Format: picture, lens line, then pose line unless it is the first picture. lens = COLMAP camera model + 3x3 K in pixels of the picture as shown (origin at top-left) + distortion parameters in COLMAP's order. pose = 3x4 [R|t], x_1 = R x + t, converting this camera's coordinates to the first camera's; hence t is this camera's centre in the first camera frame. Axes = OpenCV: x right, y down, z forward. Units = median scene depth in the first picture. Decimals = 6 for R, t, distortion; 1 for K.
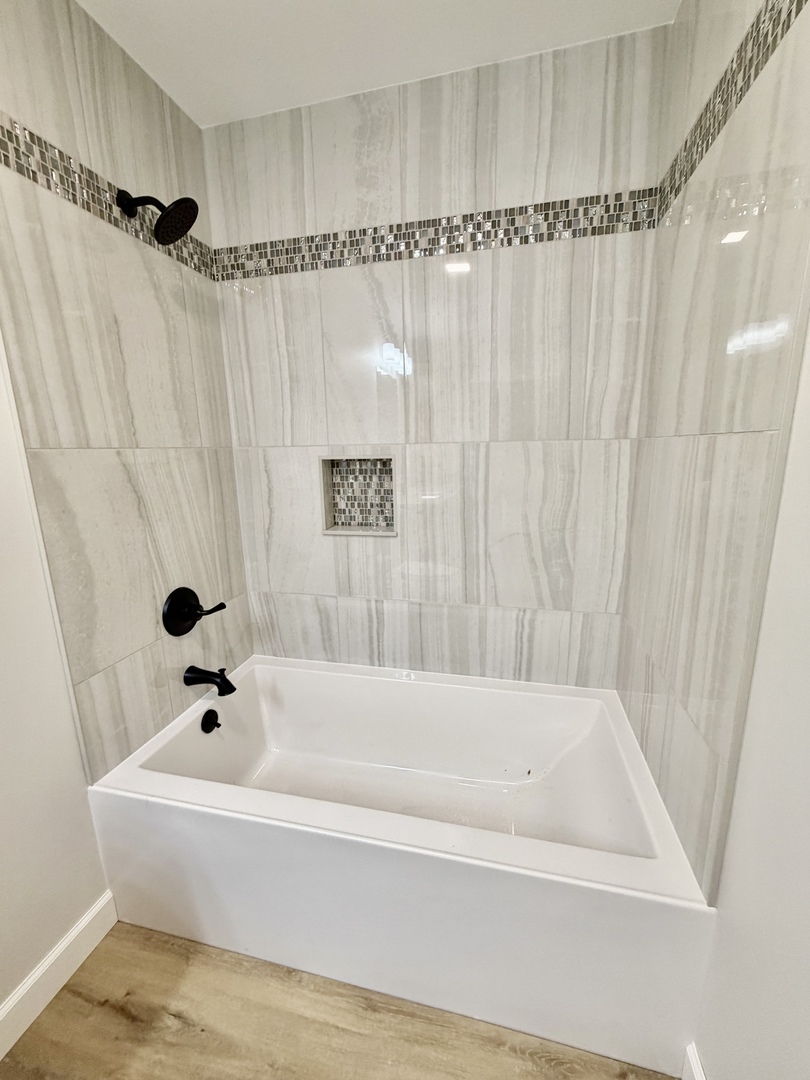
lens RADIAL K [[435.2, 0, 407.1], [0, 435.2, 539.2], [0, 0, 1]] dist [0.001808, 0.000061]
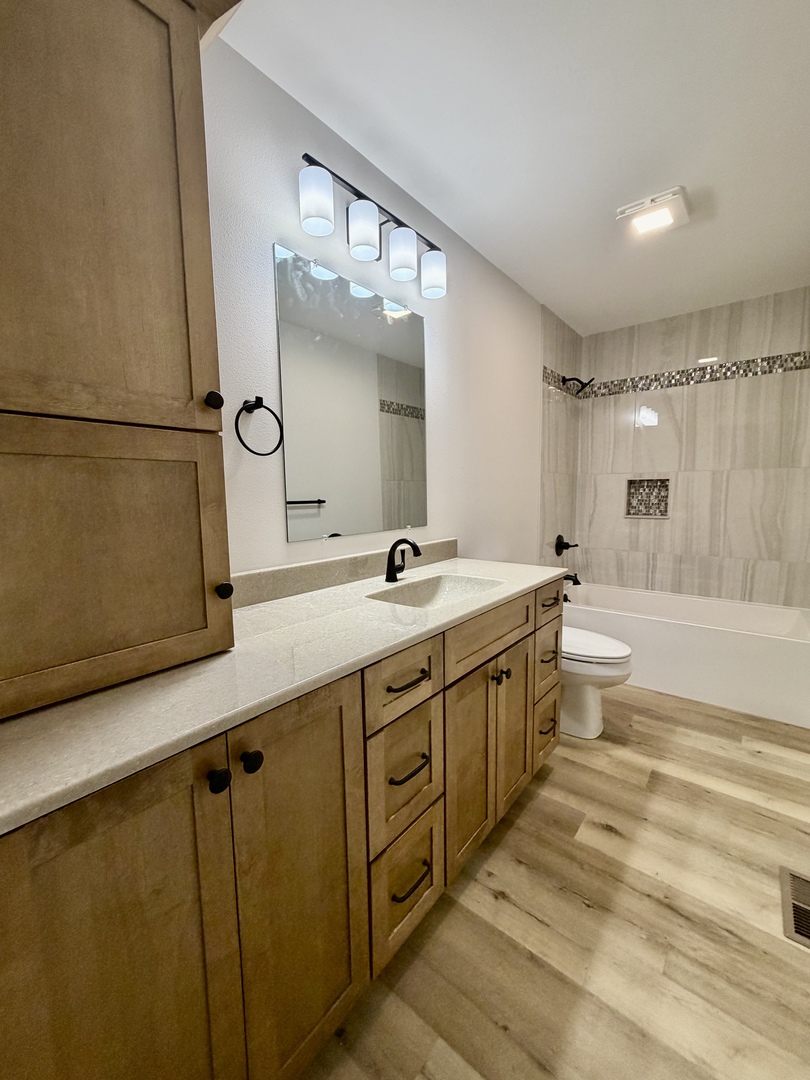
lens RADIAL K [[435.2, 0, 405.8], [0, 435.2, 540.6], [0, 0, 1]] dist [0.001808, 0.000061]
pose [[0.900187, 0.057142, -0.431739, -0.243316], [-0.092910, 0.993730, -0.062197, 0.328991], [0.425478, 0.096102, 0.899852, -1.270999]]
